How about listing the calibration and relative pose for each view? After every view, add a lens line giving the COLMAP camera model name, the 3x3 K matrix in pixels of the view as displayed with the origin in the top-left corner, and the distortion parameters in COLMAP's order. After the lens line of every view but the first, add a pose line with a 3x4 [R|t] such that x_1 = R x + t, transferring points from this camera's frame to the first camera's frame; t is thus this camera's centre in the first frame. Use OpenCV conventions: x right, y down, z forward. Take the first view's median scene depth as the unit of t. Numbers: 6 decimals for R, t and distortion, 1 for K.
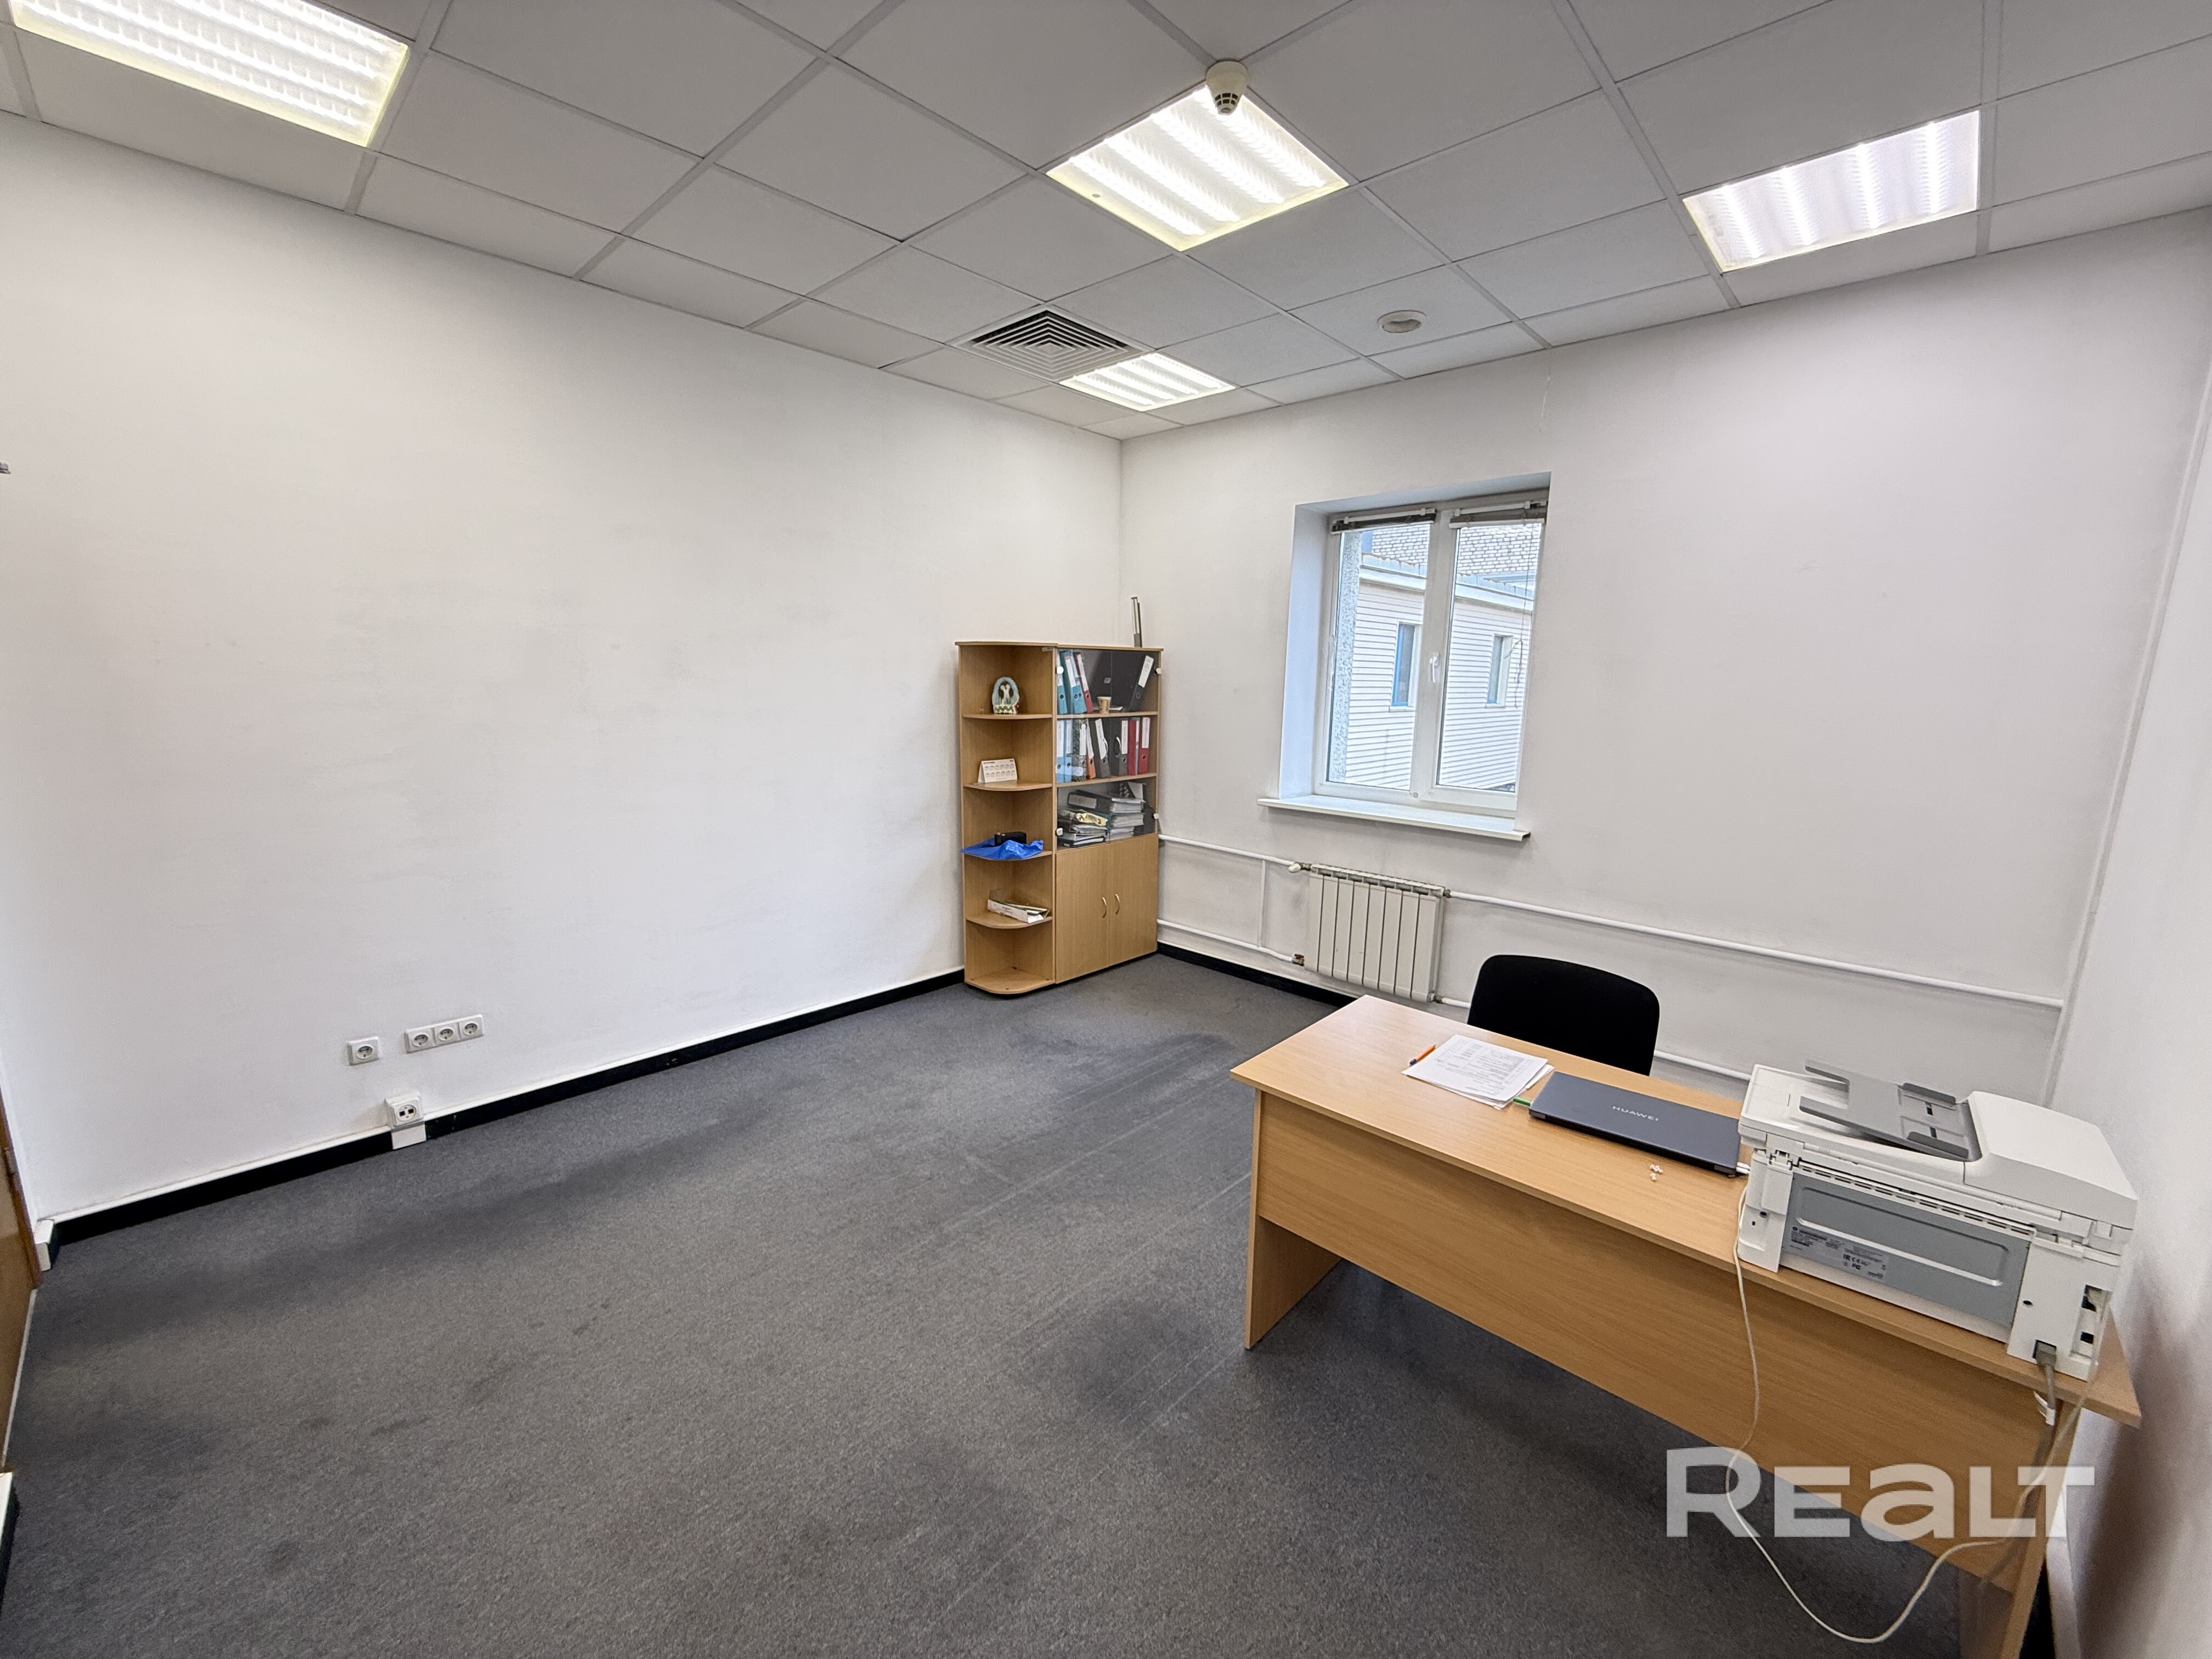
lens RADIAL K [[877.0, 0, 1100.3], [0, 877.0, 831.5], [0, 0, 1]] dist [-0.002082, -0.001386]
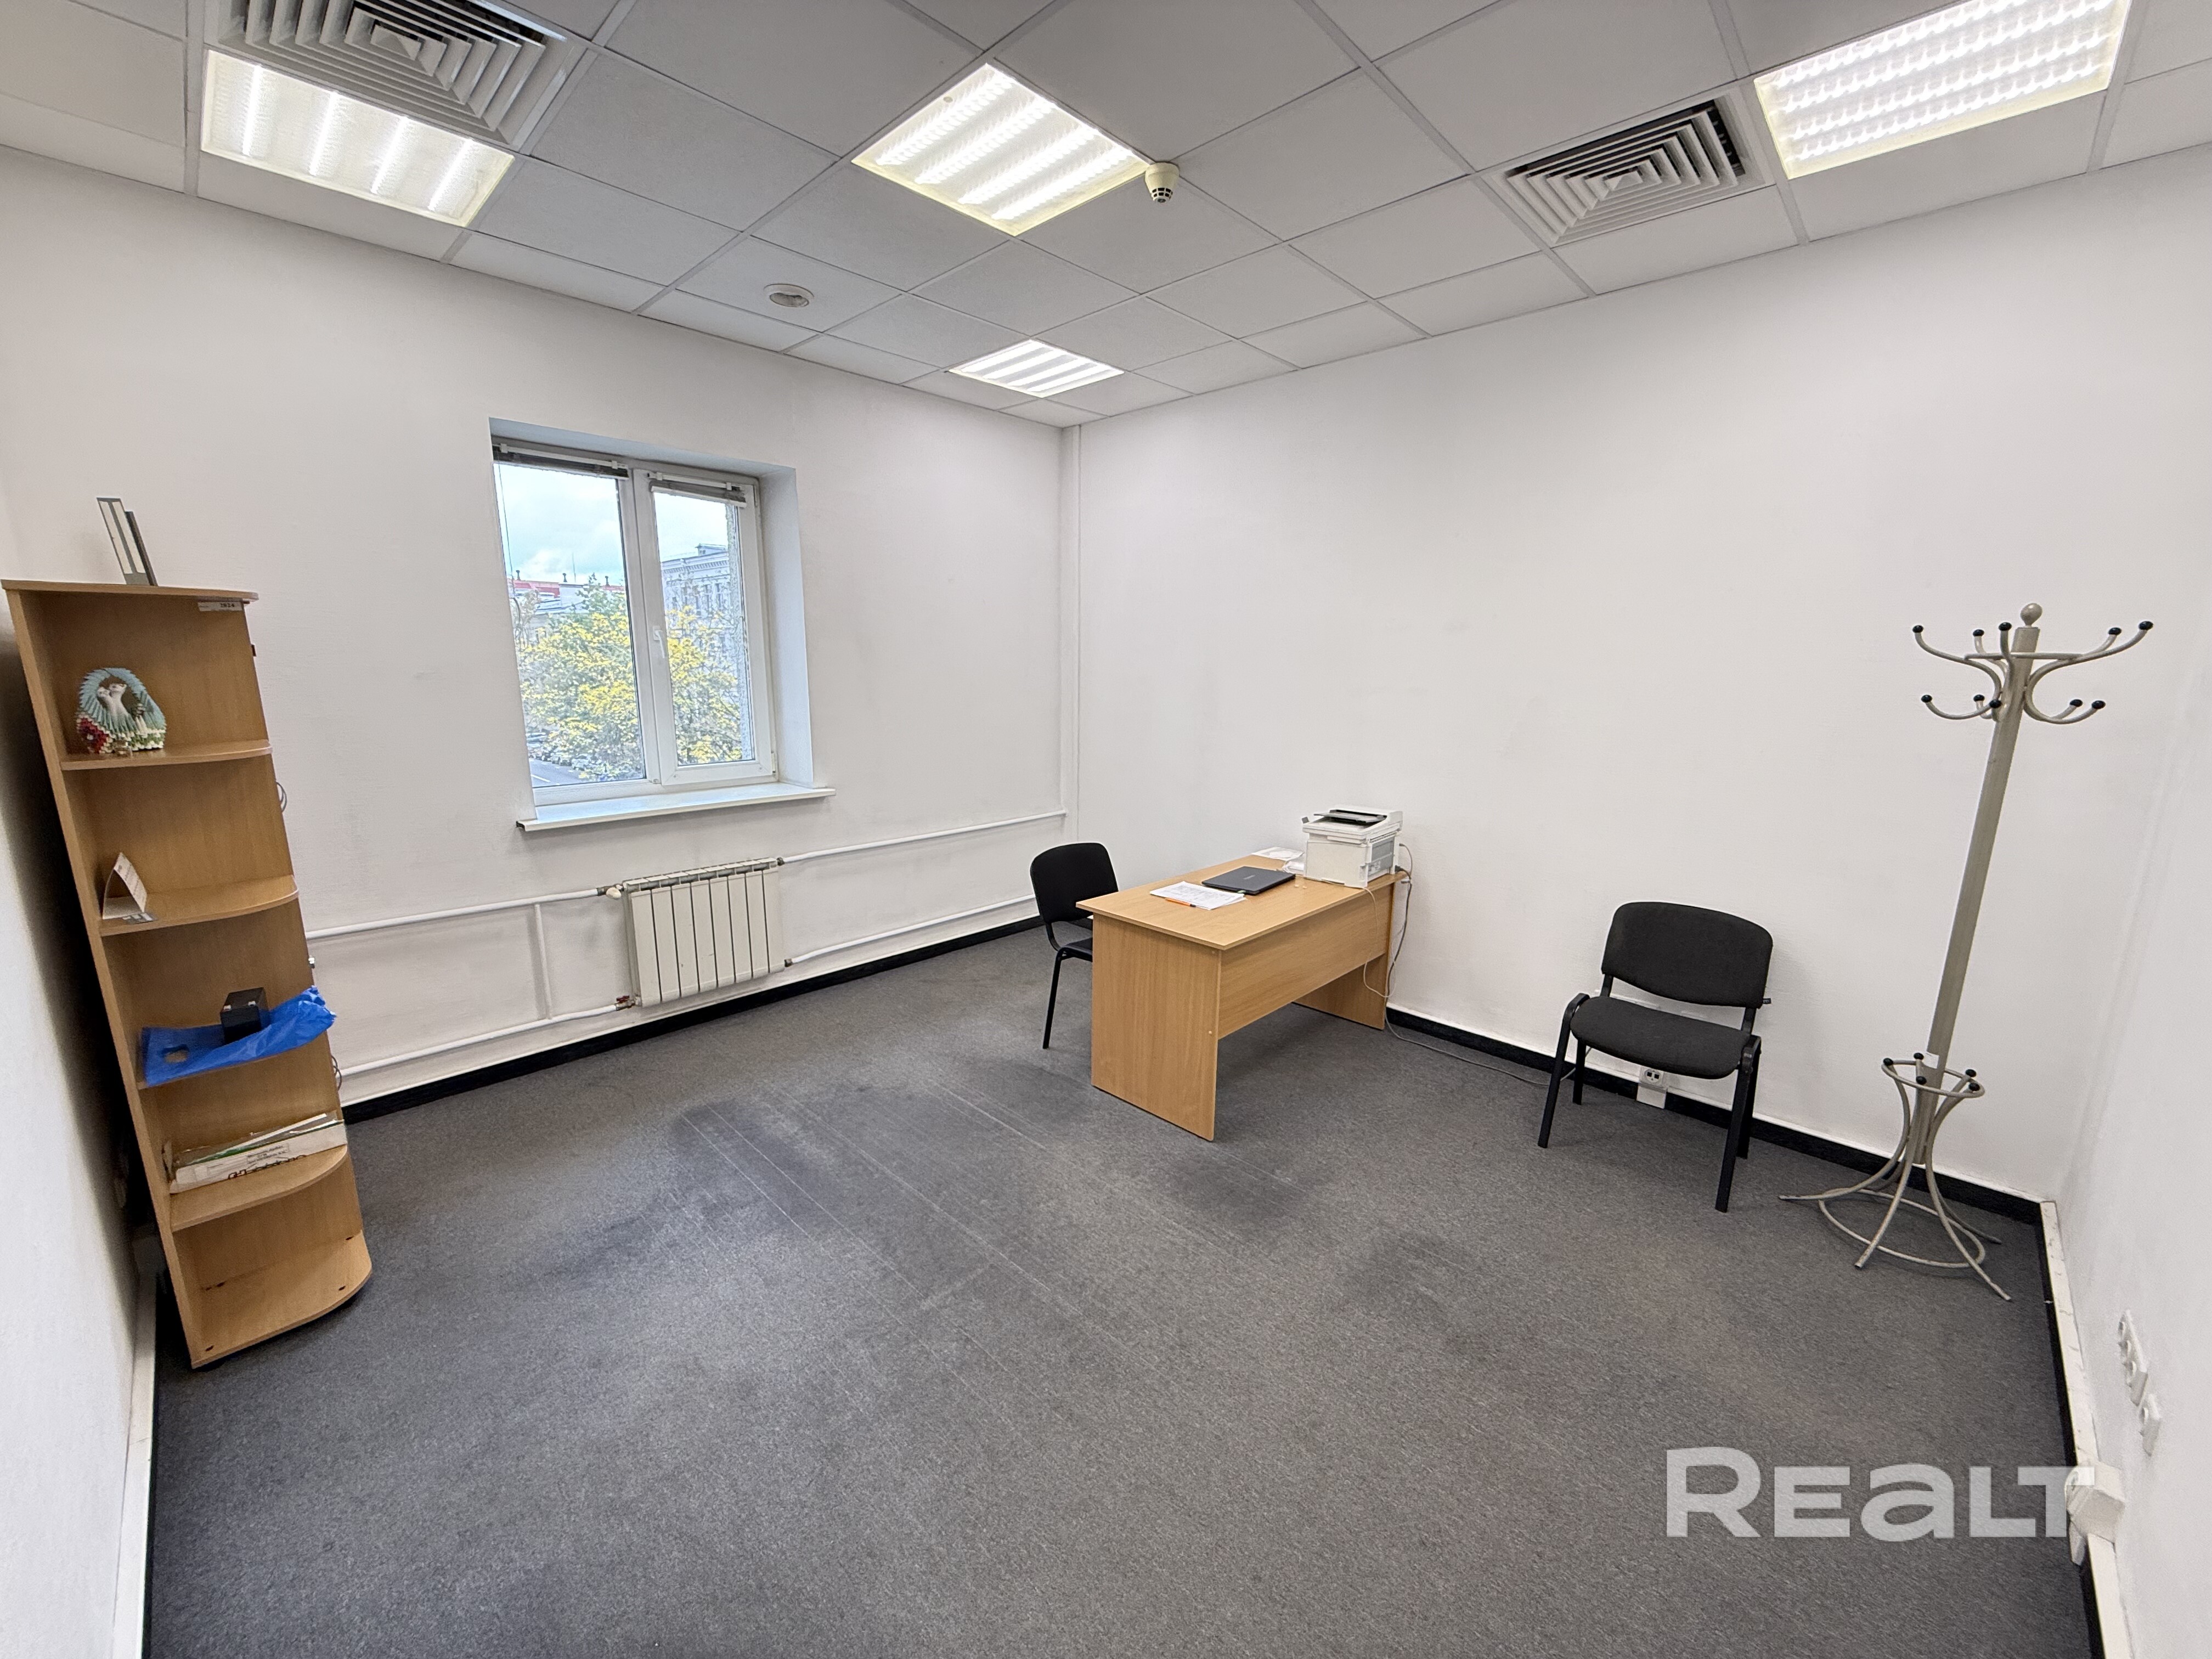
lens RADIAL K [[877.0, 0, 1098.1], [0, 877.0, 832.4], [0, 0, 1]] dist [-0.002082, -0.001386]
pose [[0.006094, -0.217352, 0.976074, -0.607393], [0.169320, 0.962223, 0.213210, -0.119932], [-0.985542, 0.163970, 0.042666, 0.574188]]
